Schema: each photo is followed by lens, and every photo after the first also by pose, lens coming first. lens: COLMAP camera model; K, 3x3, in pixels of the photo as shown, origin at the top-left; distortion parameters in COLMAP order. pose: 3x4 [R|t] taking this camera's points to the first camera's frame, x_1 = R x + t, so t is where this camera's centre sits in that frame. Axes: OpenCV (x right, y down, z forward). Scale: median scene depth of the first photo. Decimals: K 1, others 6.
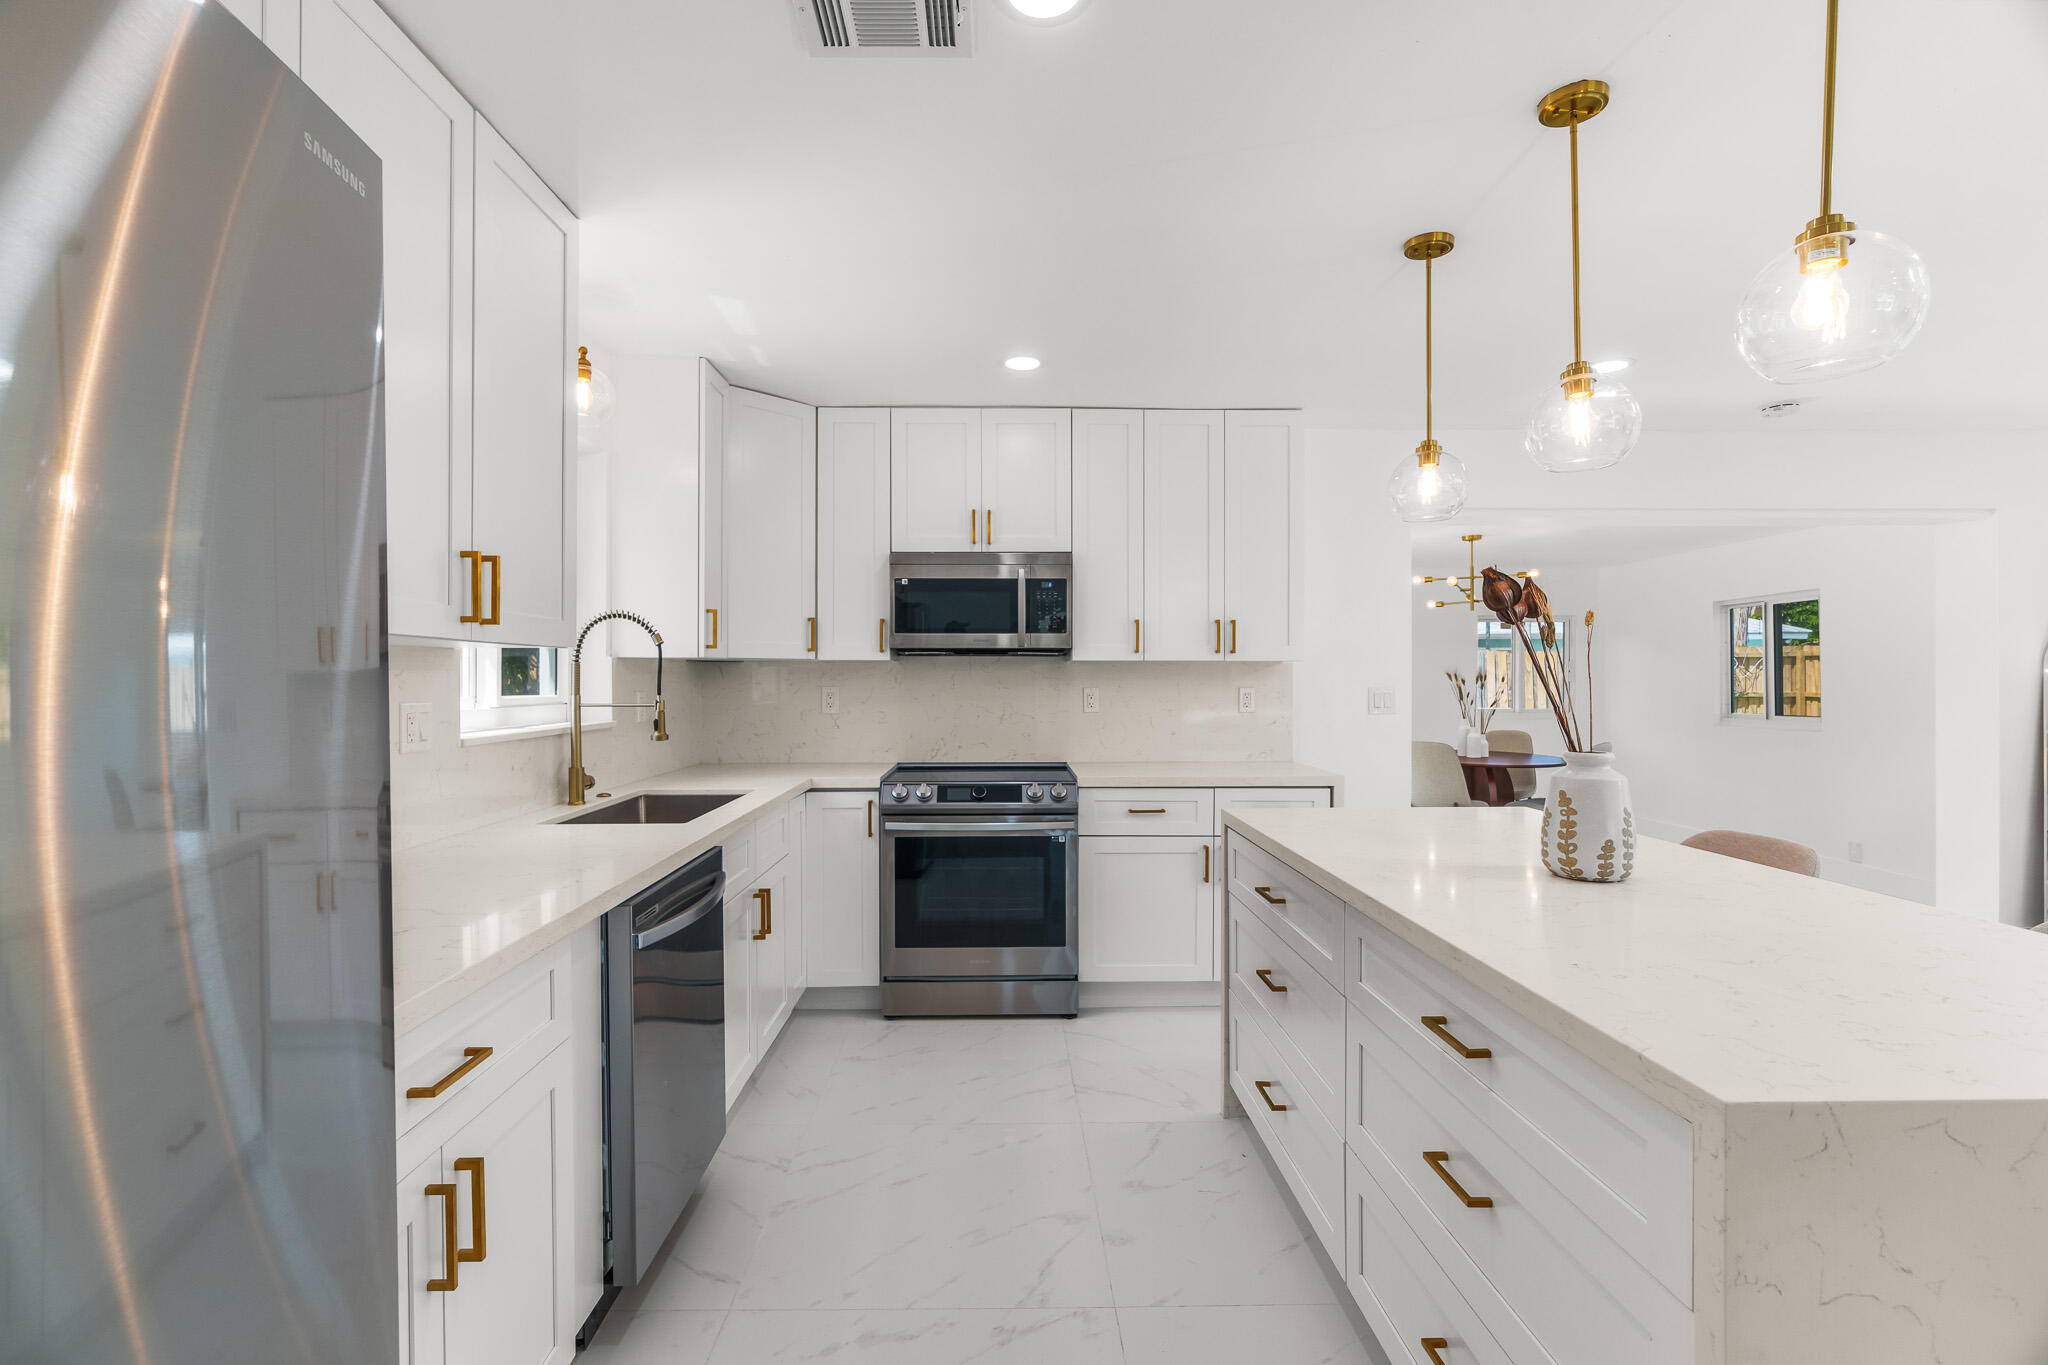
lens RADIAL K [[930.2, 0, 1014.0], [0, 930.2, 679.3], [0, 0, 1]] dist [-0.004467, 0.000397]
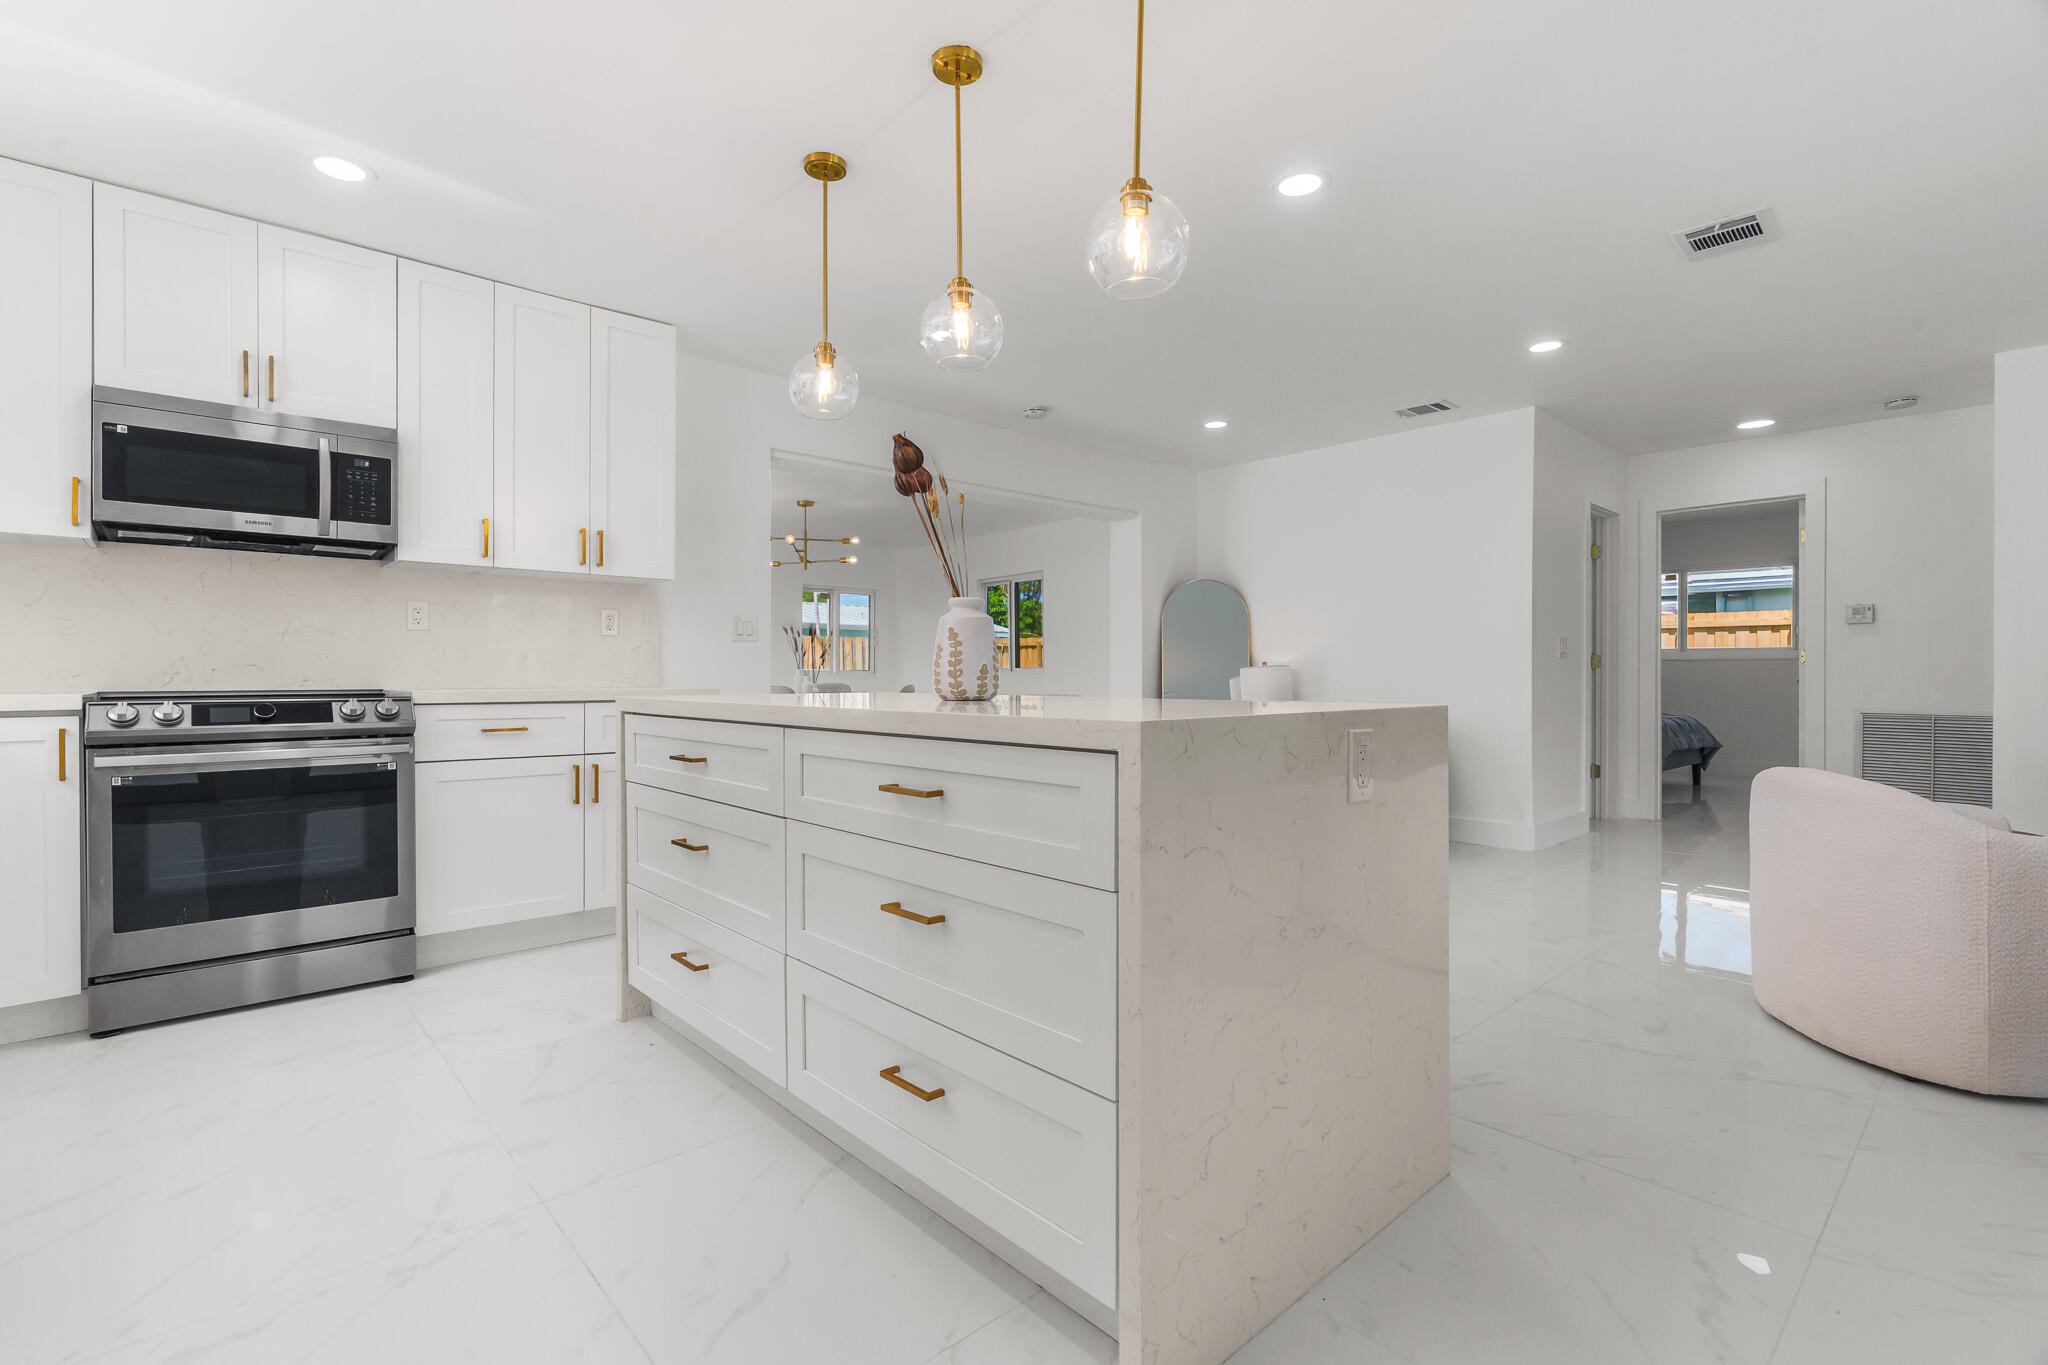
lens RADIAL K [[932.9, 0, 1014.8], [0, 932.9, 675.8], [0, 0, 1]] dist [-0.004994, -0.000268]
pose [[0.755978, -0.000549, 0.654596, -0.070791], [0.001349, 0.999999, -0.000719, 0.092426], [-0.654595, 0.001426, 0.755978, 0.014835]]
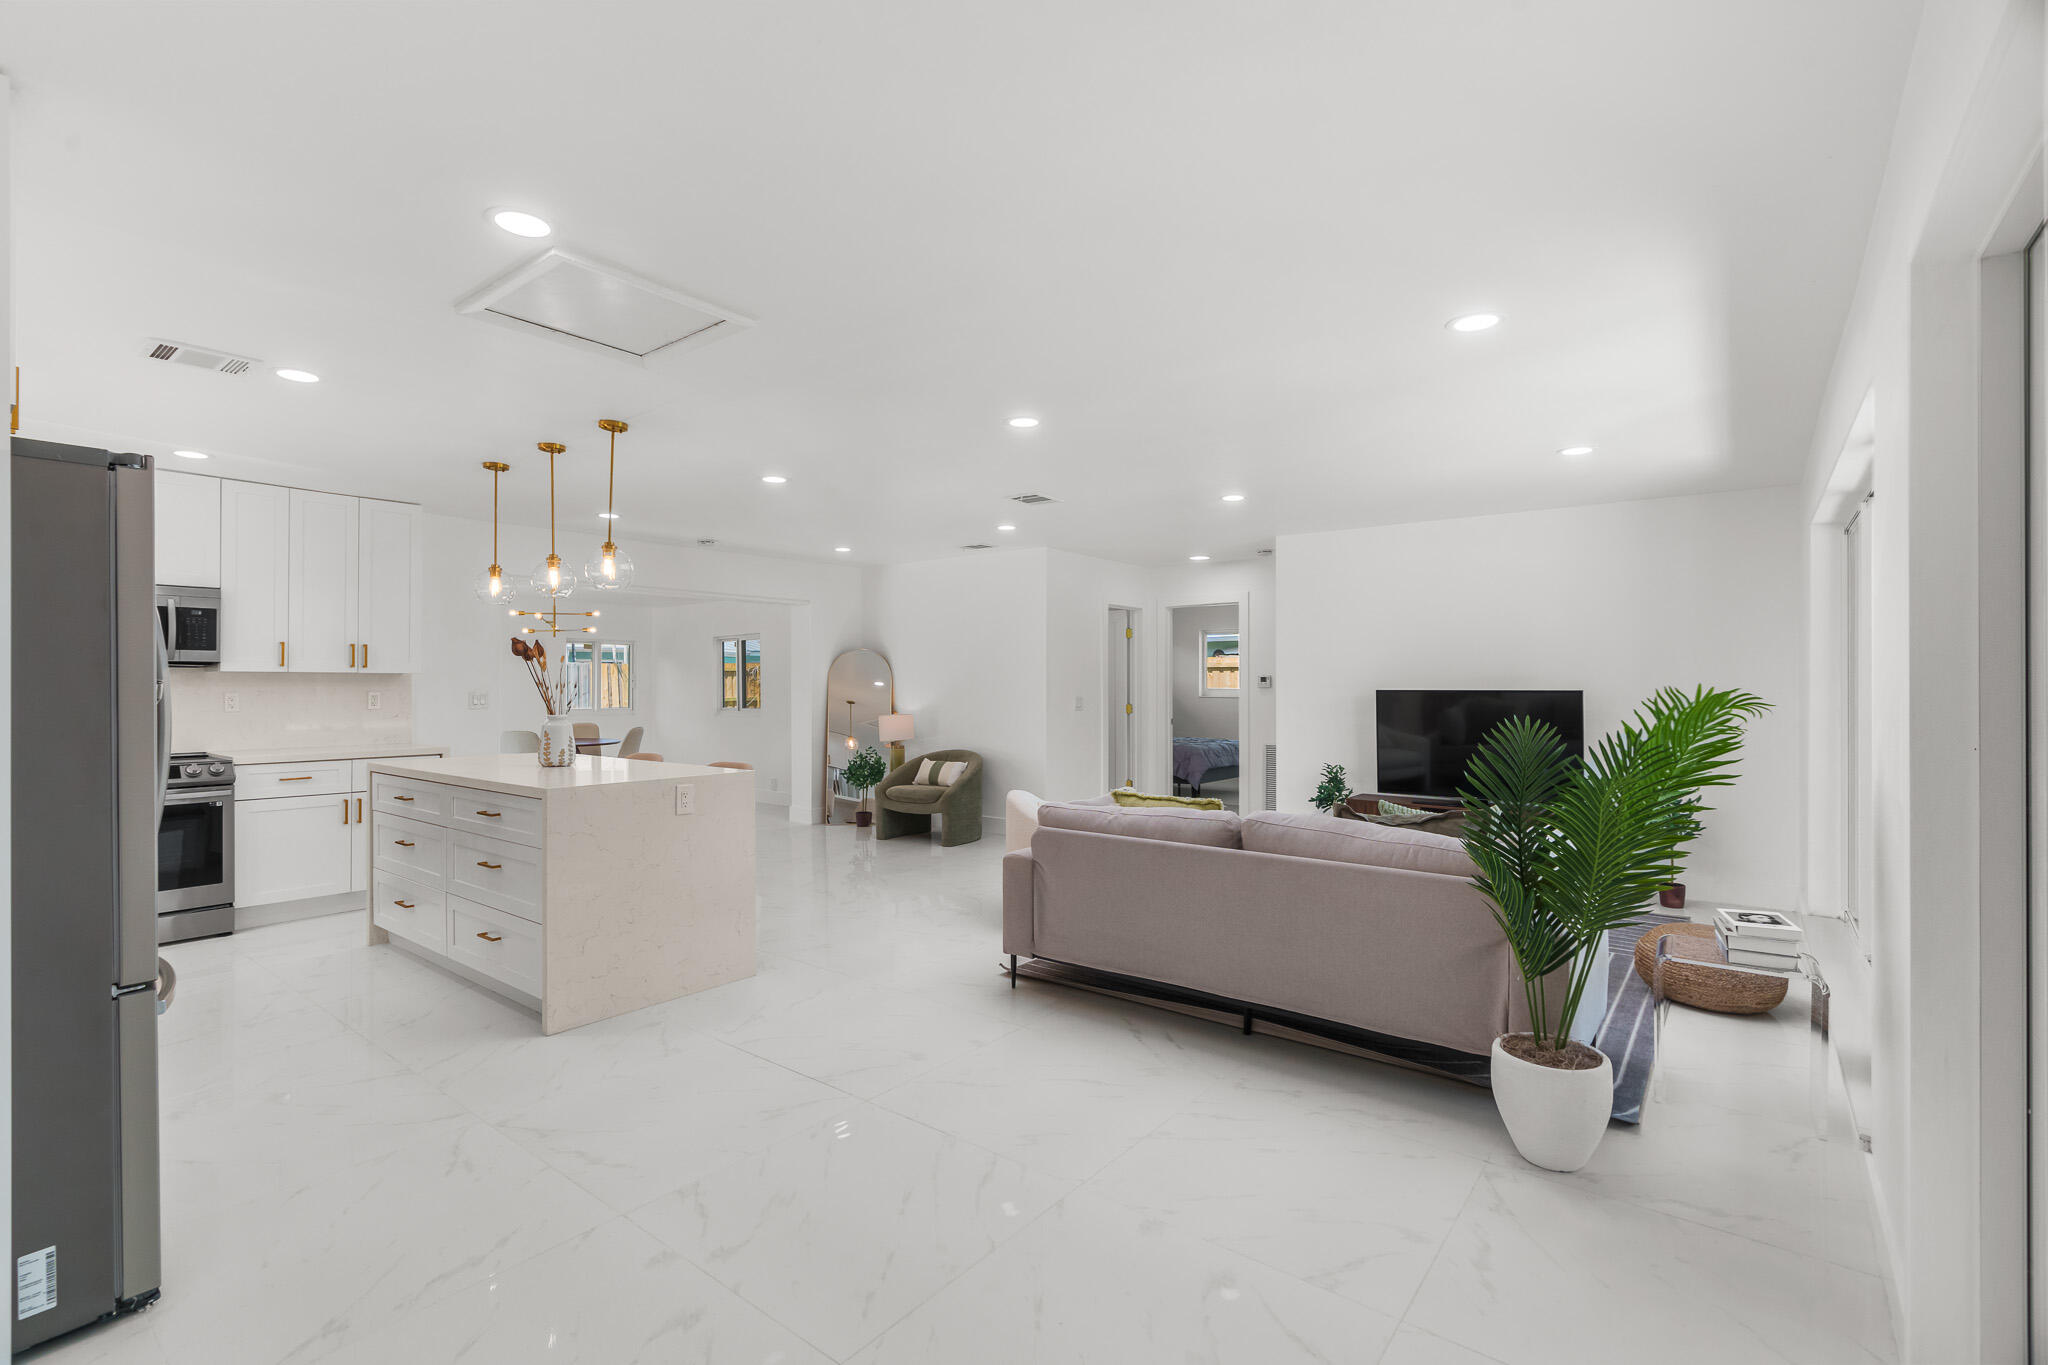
lens RADIAL K [[924.2, 0, 1012.8], [0, 924.2, 679.3], [0, 0, 1]] dist [-0.003643, 0.000096]
pose [[0.636638, 0.005144, 0.771145, -0.247539], [0.001506, 0.999968, -0.007913, 0.003107], [-0.771161, 0.006199, 0.636610, -0.741834]]
